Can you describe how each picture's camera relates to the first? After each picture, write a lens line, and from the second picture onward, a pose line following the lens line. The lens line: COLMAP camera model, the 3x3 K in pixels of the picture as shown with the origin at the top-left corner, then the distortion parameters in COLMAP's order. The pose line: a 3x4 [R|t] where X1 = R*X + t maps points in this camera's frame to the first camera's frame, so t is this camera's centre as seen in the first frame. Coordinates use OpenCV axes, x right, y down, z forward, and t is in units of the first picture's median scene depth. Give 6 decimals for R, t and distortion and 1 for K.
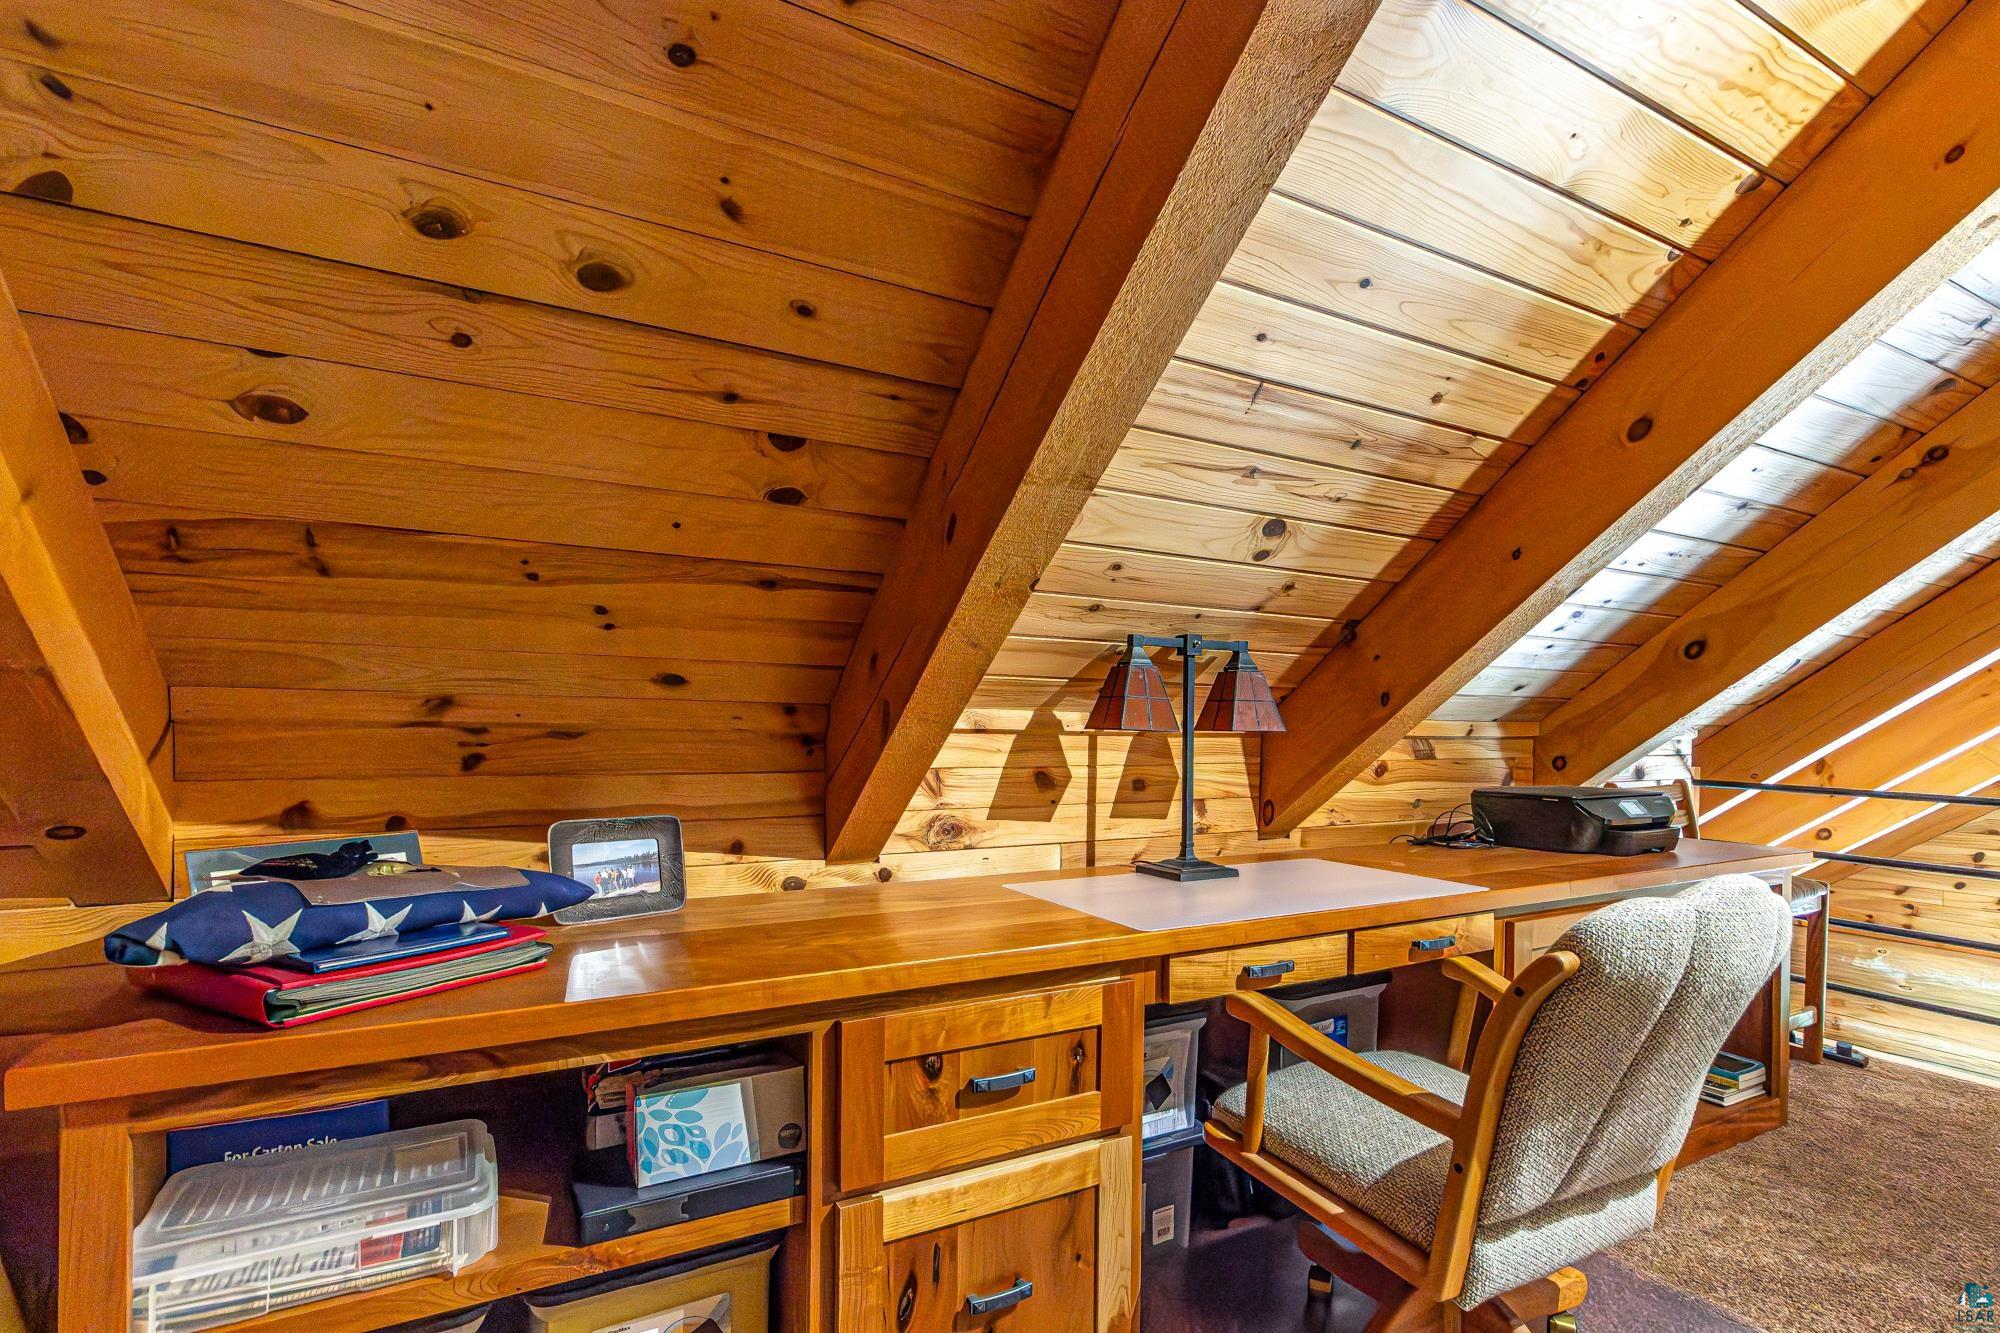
lens RADIAL K [[950.1, 0, 1012.7], [0, 950.1, 743.8], [0, 0, 1]] dist [0.000731, 0.000094]
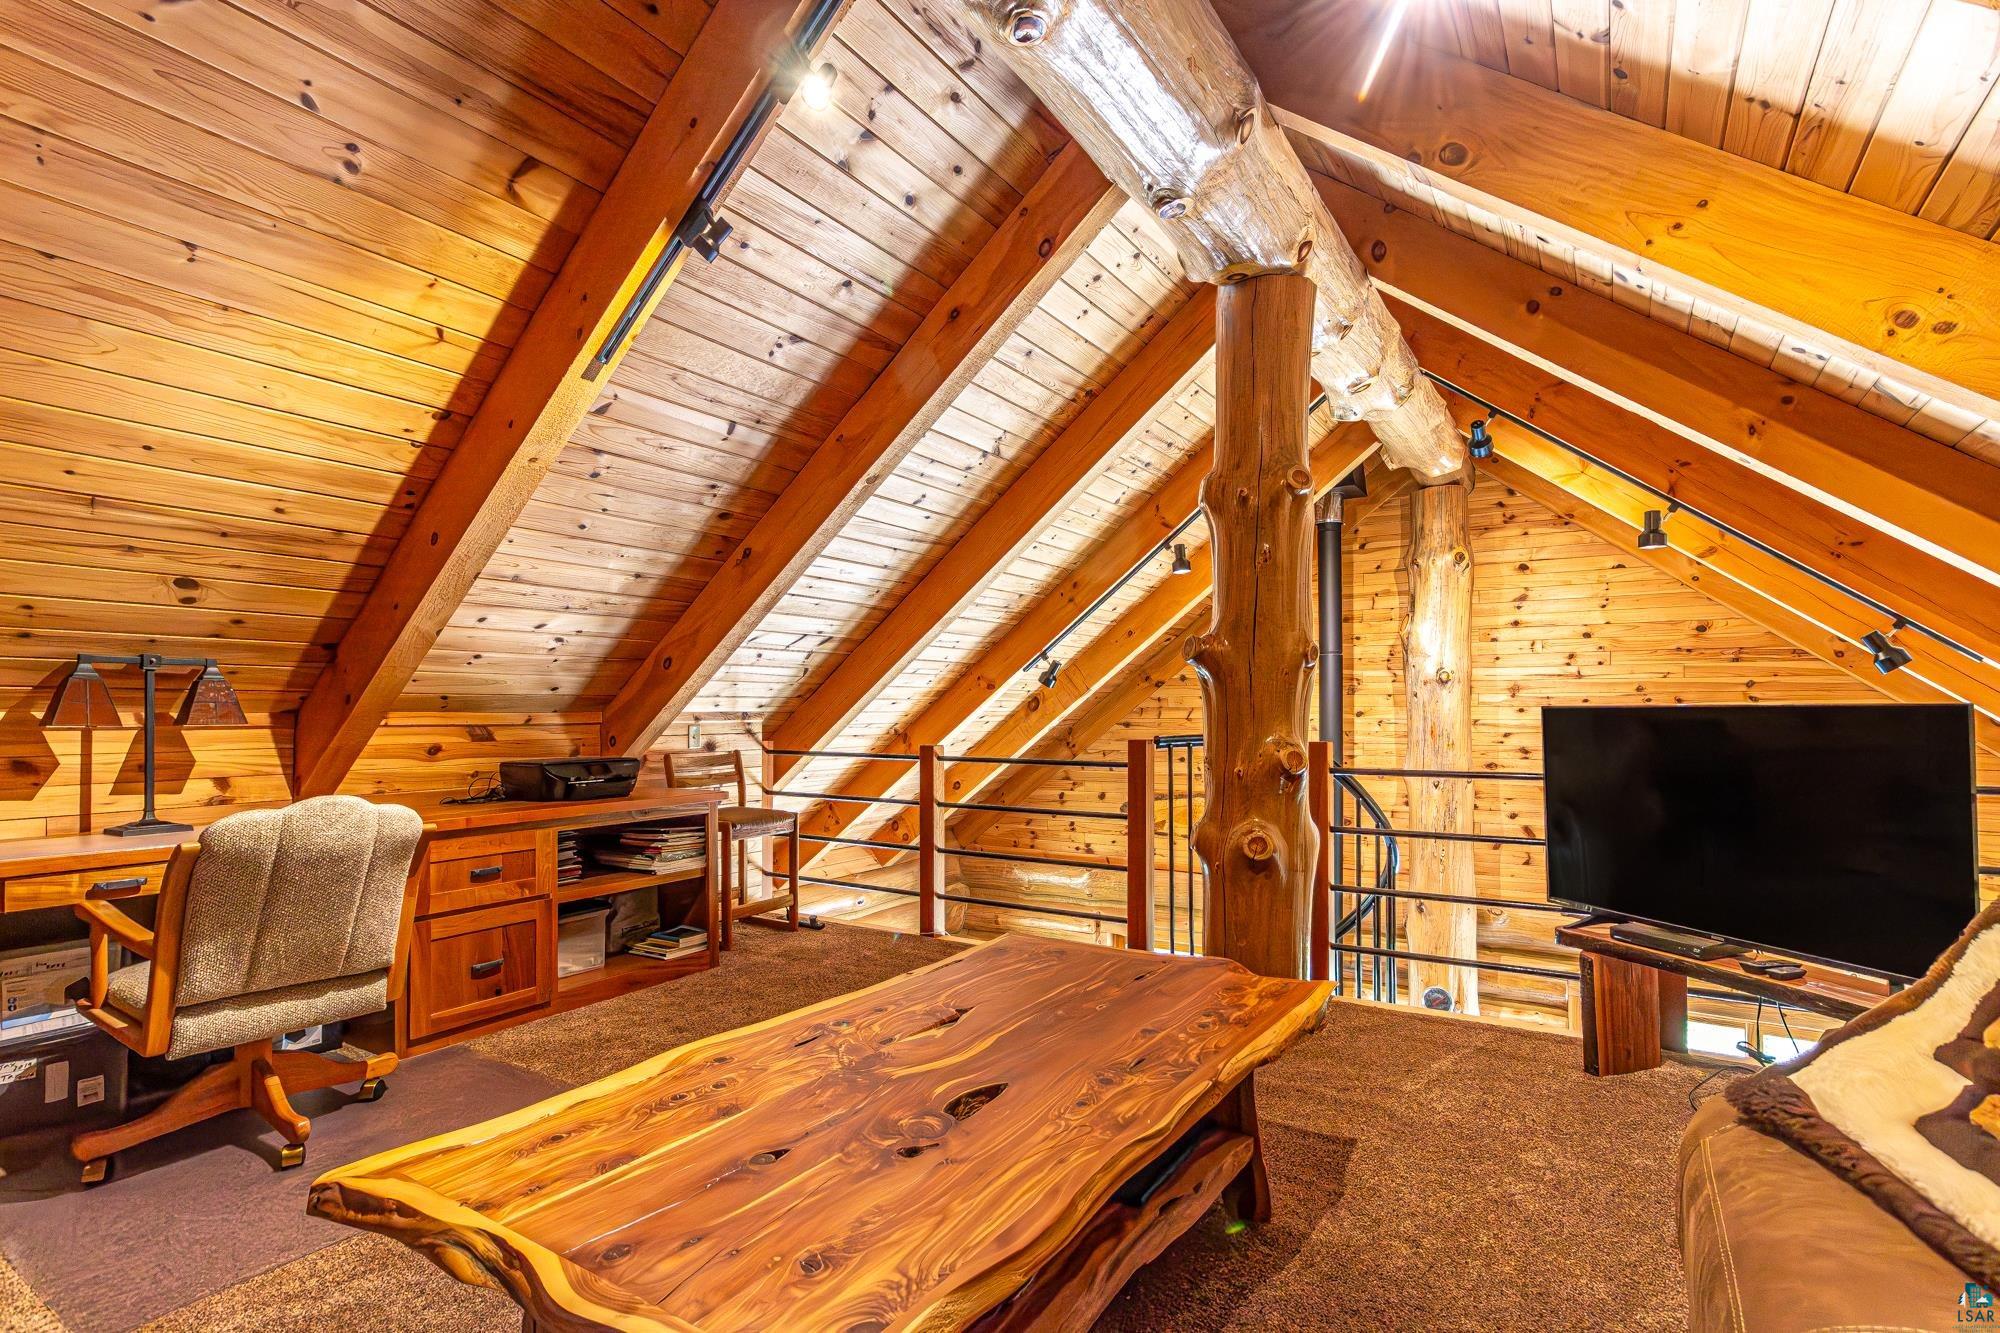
lens RADIAL K [[955.4, 0, 1016.7], [0, 955.4, 700.4], [0, 0, 1]] dist [0.001778, 0.000025]
pose [[0.873757, -0.010667, 0.486246, 0.546711], [0.027080, 0.999276, -0.026739, 0.018909], [-0.485608, 0.036531, 0.873413, -0.713074]]
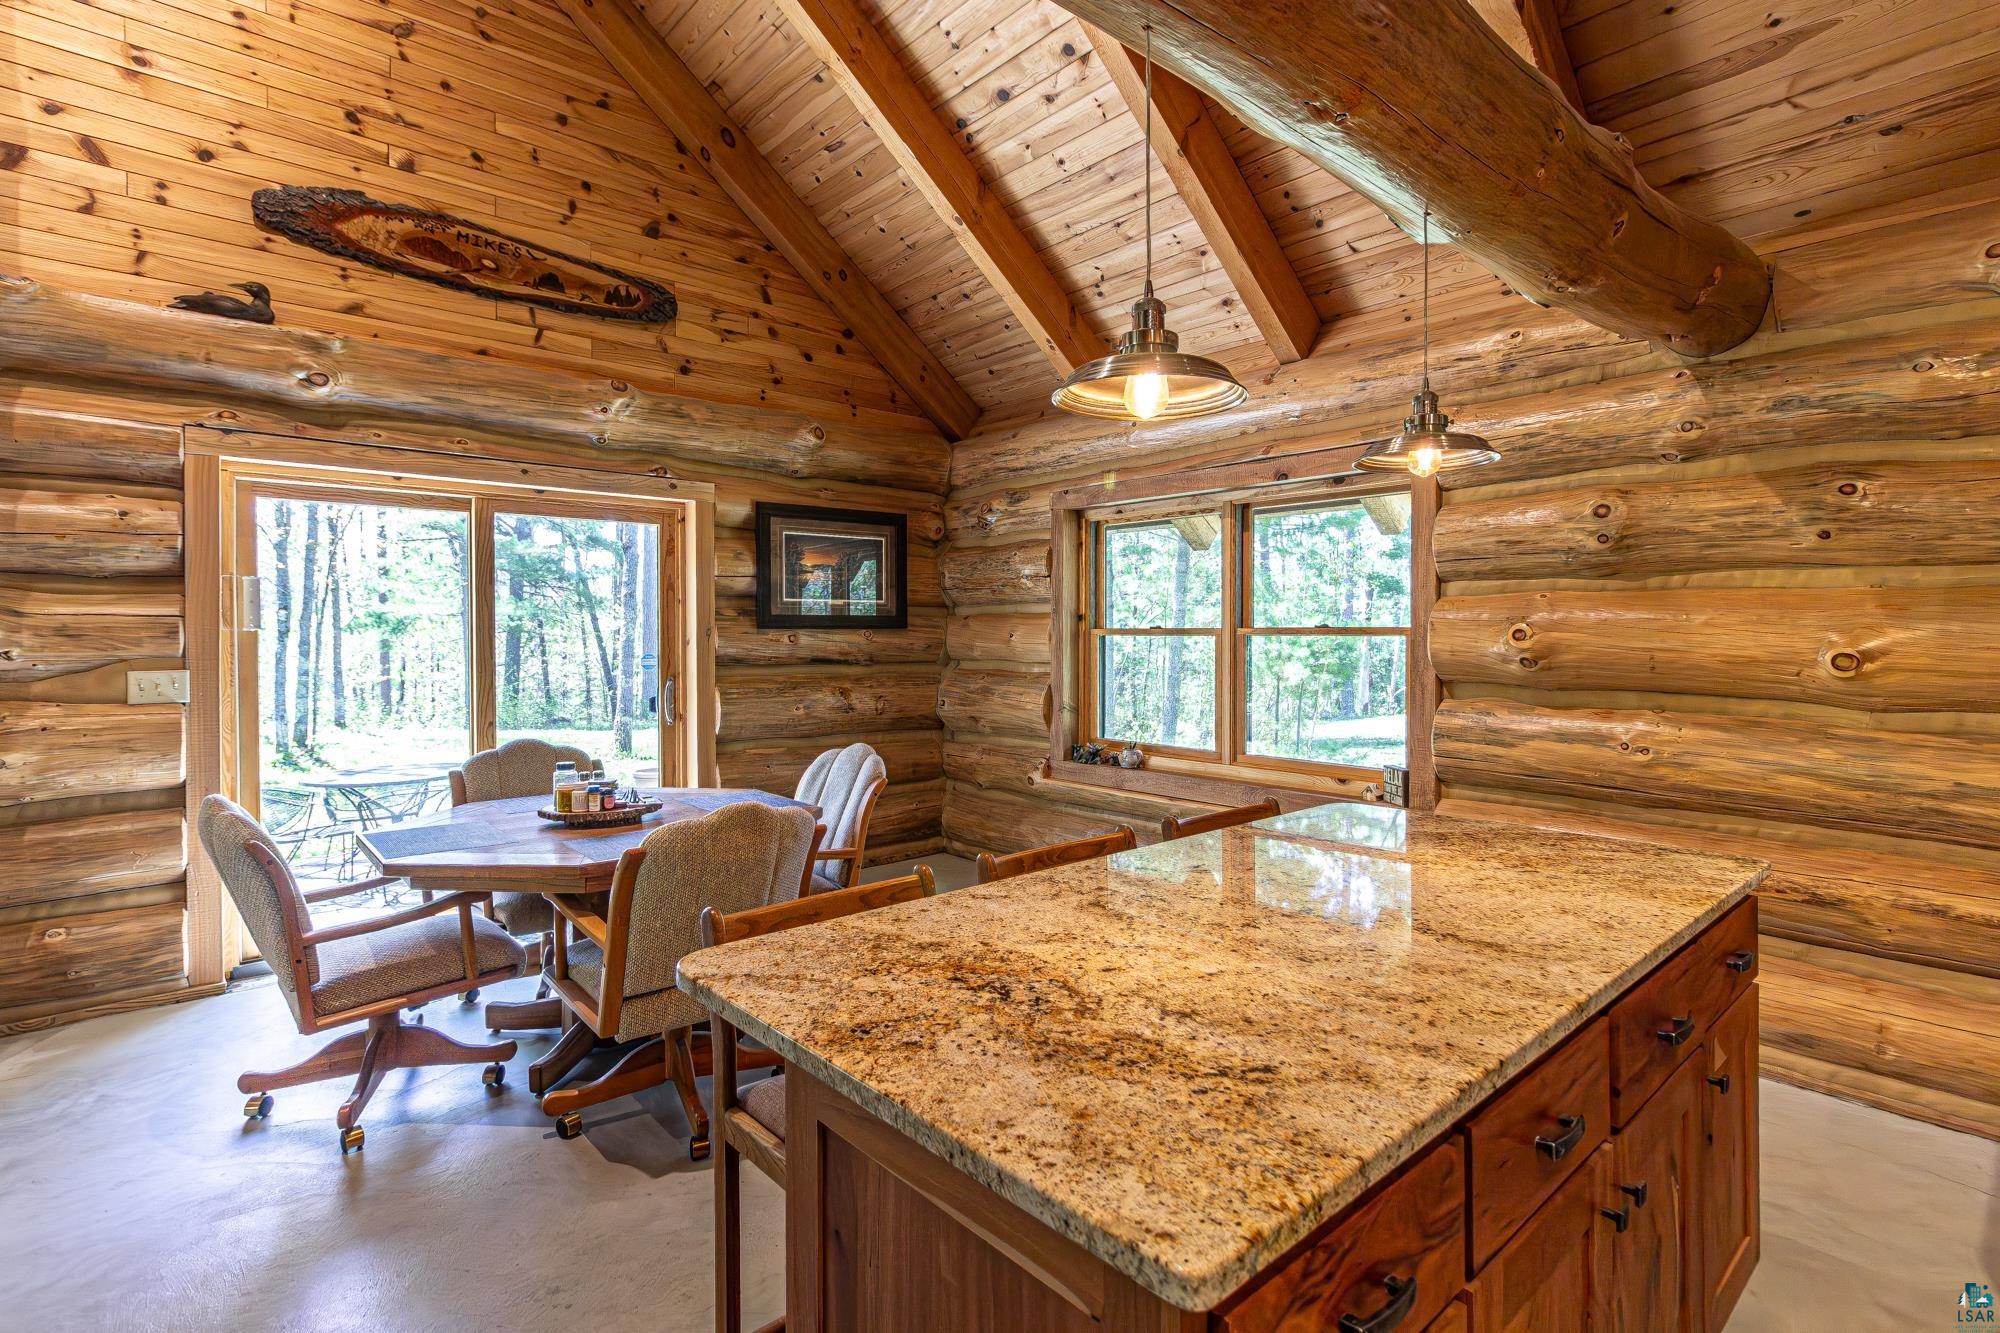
lens RADIAL K [[969.3, 0, 1044.2], [0, 969.3, 642.3], [0, 0, 1]] dist [0.001674, 0.000859]
pose [[-0.245055, -0.024934, 0.969188, 1.470507], [0.023252, 0.999231, 0.031586, 1.121994], [-0.969230, 0.030276, -0.244287, 0.038797]]
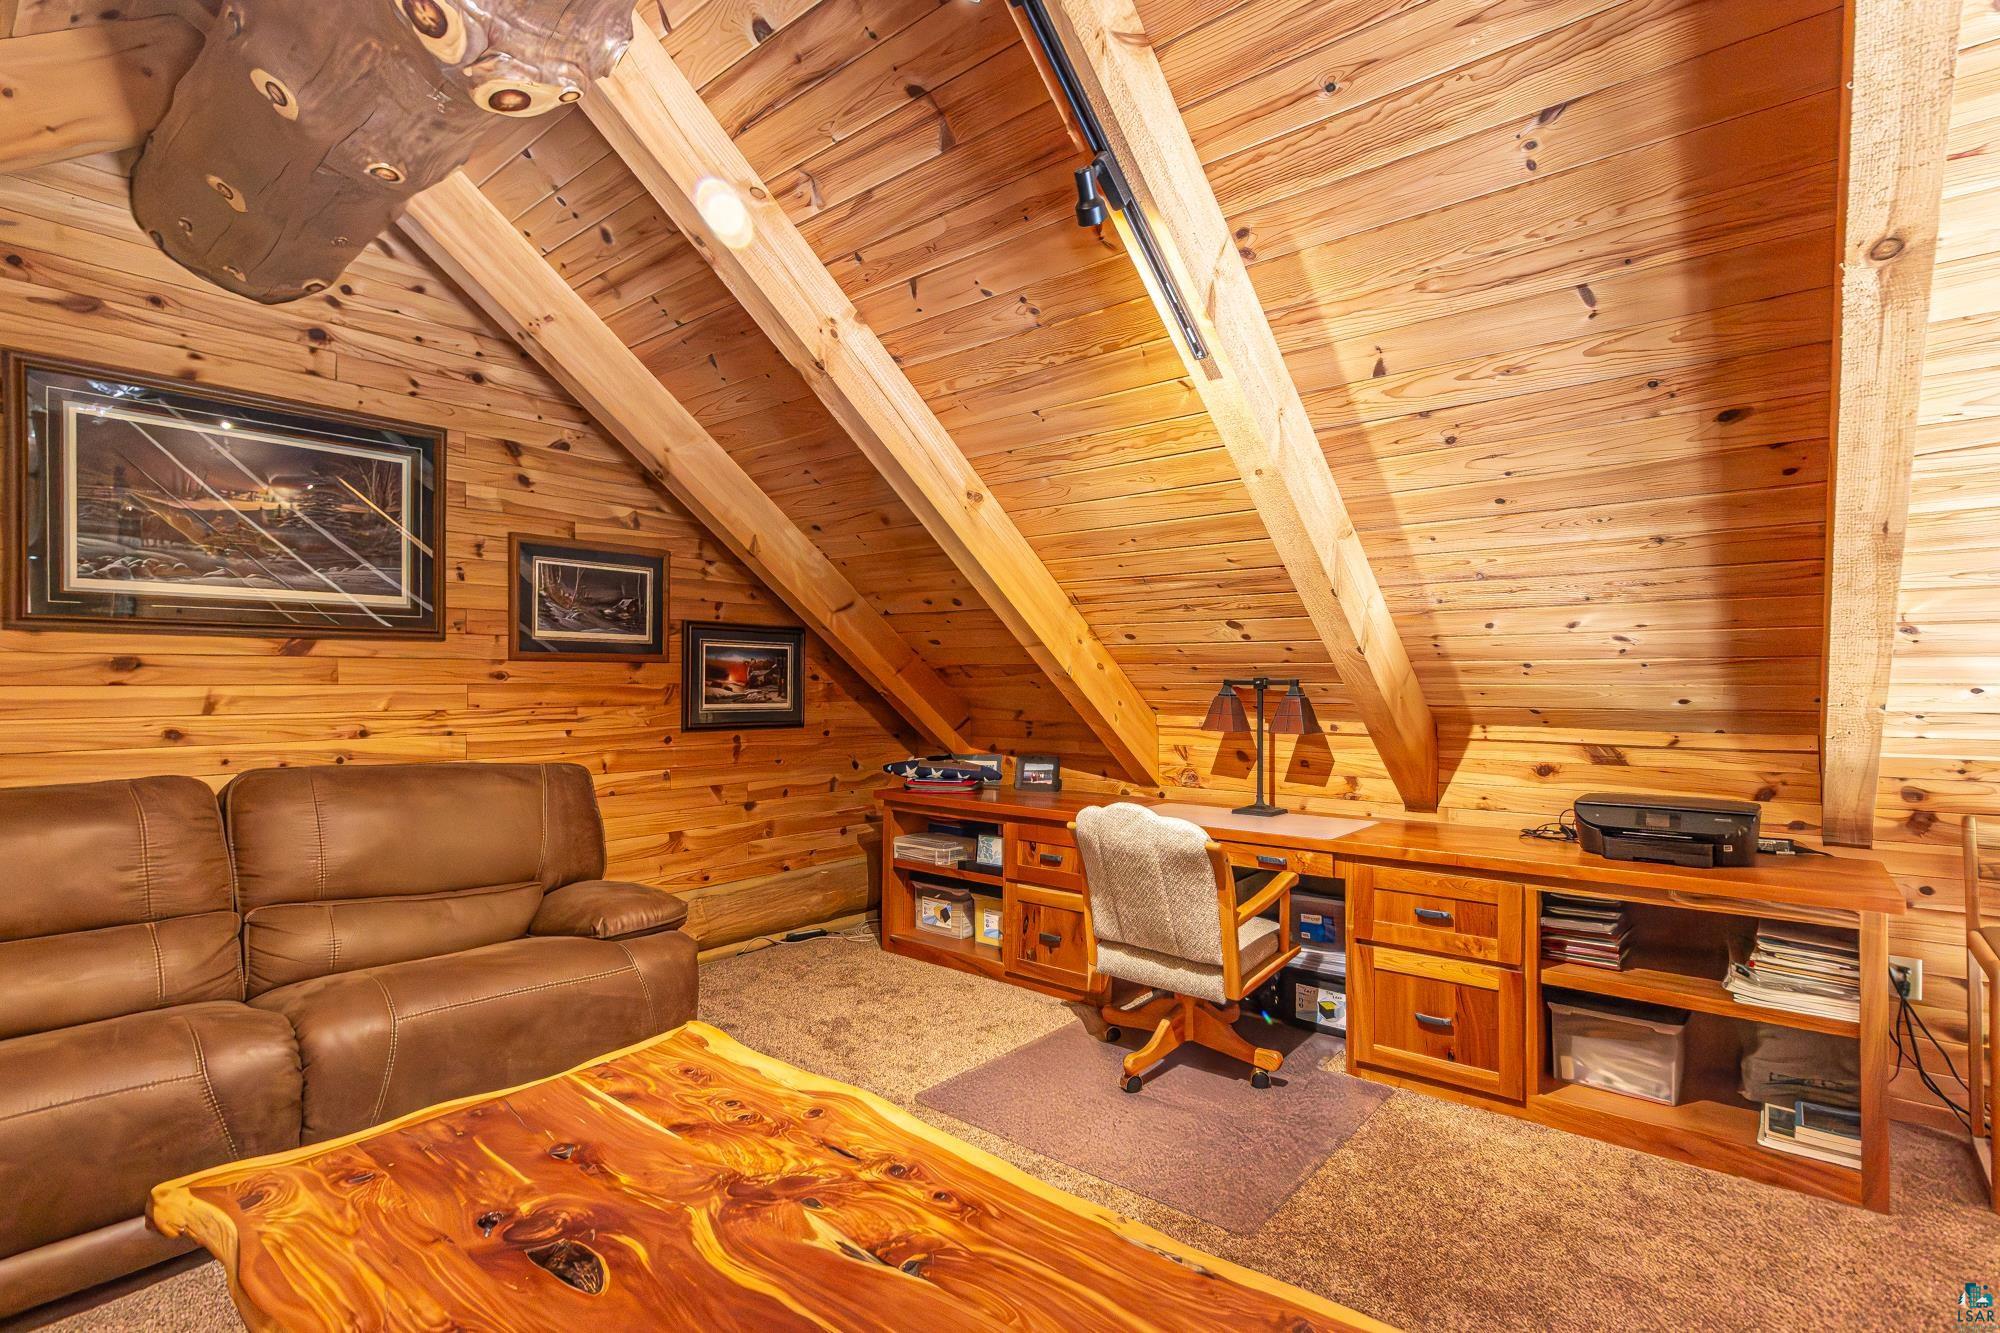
lens RADIAL K [[937.5, 0, 1029.8], [0, 937.5, 677.2], [0, 0, 1]] dist [0.001927, 0.000945]
pose [[0.378343, -0.016853, -0.925512, 1.492632], [-0.017469, 0.999526, -0.025342, -0.057310], [0.925501, 0.025756, 0.377869, -0.051242]]
